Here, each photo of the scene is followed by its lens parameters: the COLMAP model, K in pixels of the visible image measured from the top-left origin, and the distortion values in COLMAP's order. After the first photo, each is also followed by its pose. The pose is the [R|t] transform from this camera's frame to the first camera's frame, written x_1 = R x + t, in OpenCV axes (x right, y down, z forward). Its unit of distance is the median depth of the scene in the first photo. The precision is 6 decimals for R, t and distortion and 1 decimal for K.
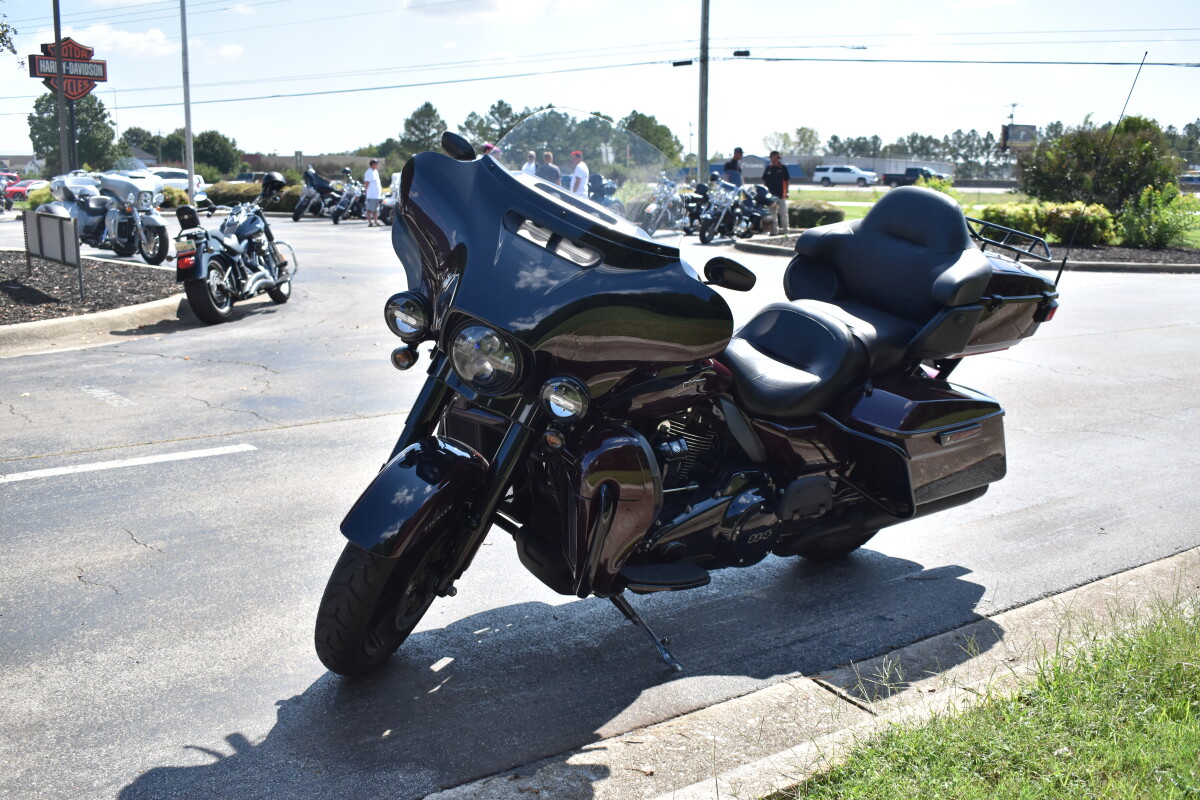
lens RADIAL K [[1210.3, 0, 602.7], [0, 1210.3, 398.9], [0, 0, 1]] dist [-0.072277, 0.000000]
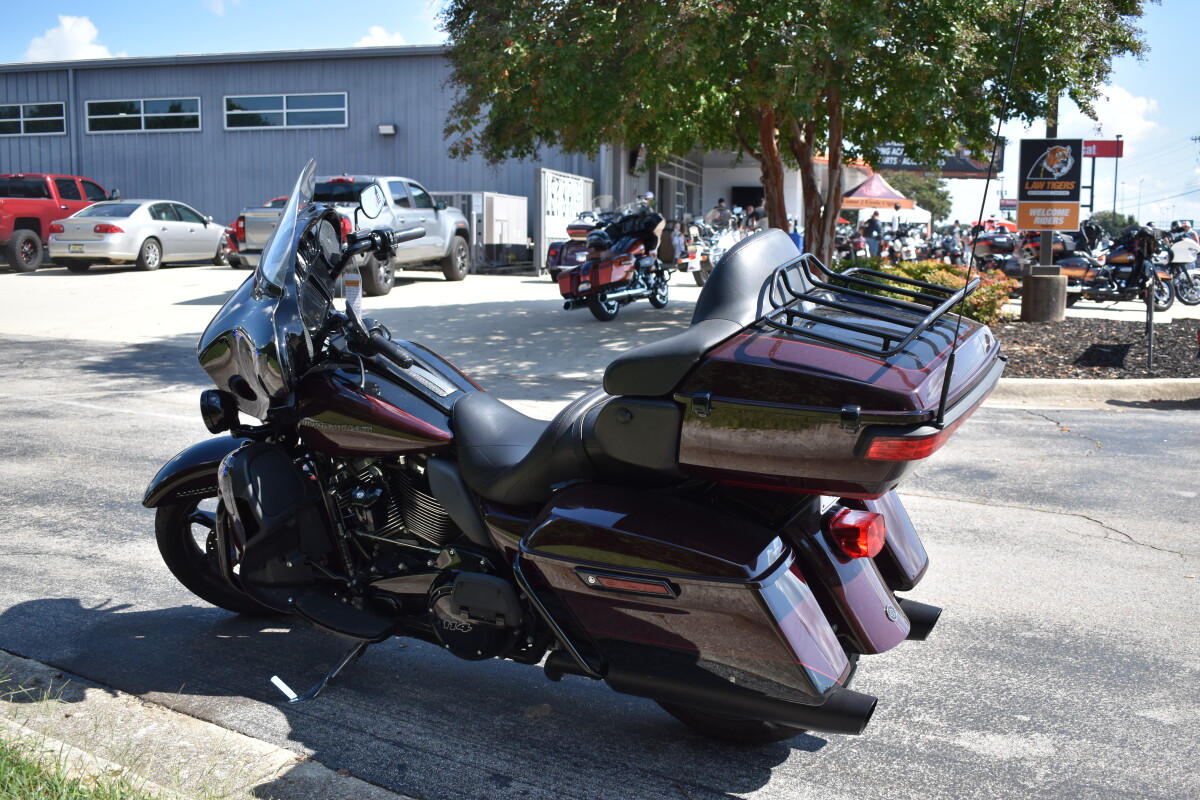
lens RADIAL K [[1210.3, 0, 602.5], [0, 1210.3, 400.6], [0, 0, 1]] dist [-0.072277, 0.000000]
pose [[0.367656, 0.119111, -0.922303, 0.903771], [-0.174278, 0.983017, 0.057480, -0.109593], [0.913486, 0.139605, 0.382170, 0.698180]]
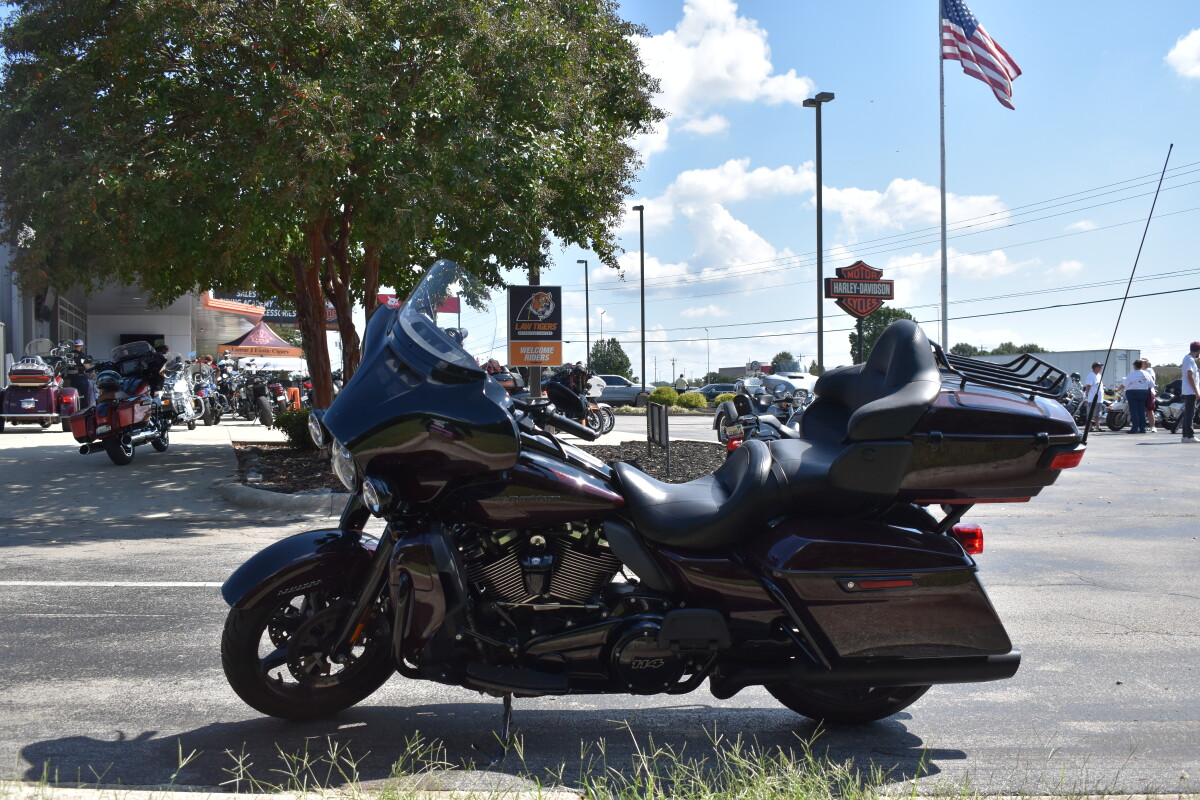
lens RADIAL K [[1210.3, 0, 601.5], [0, 1210.3, 398.3], [0, 0, 1]] dist [-0.072277, 0.000000]
pose [[0.790765, -0.009080, -0.612053, 0.676300], [-0.098778, 0.984893, -0.142230, 0.040343], [0.604098, 0.172928, 0.777922, 0.147774]]
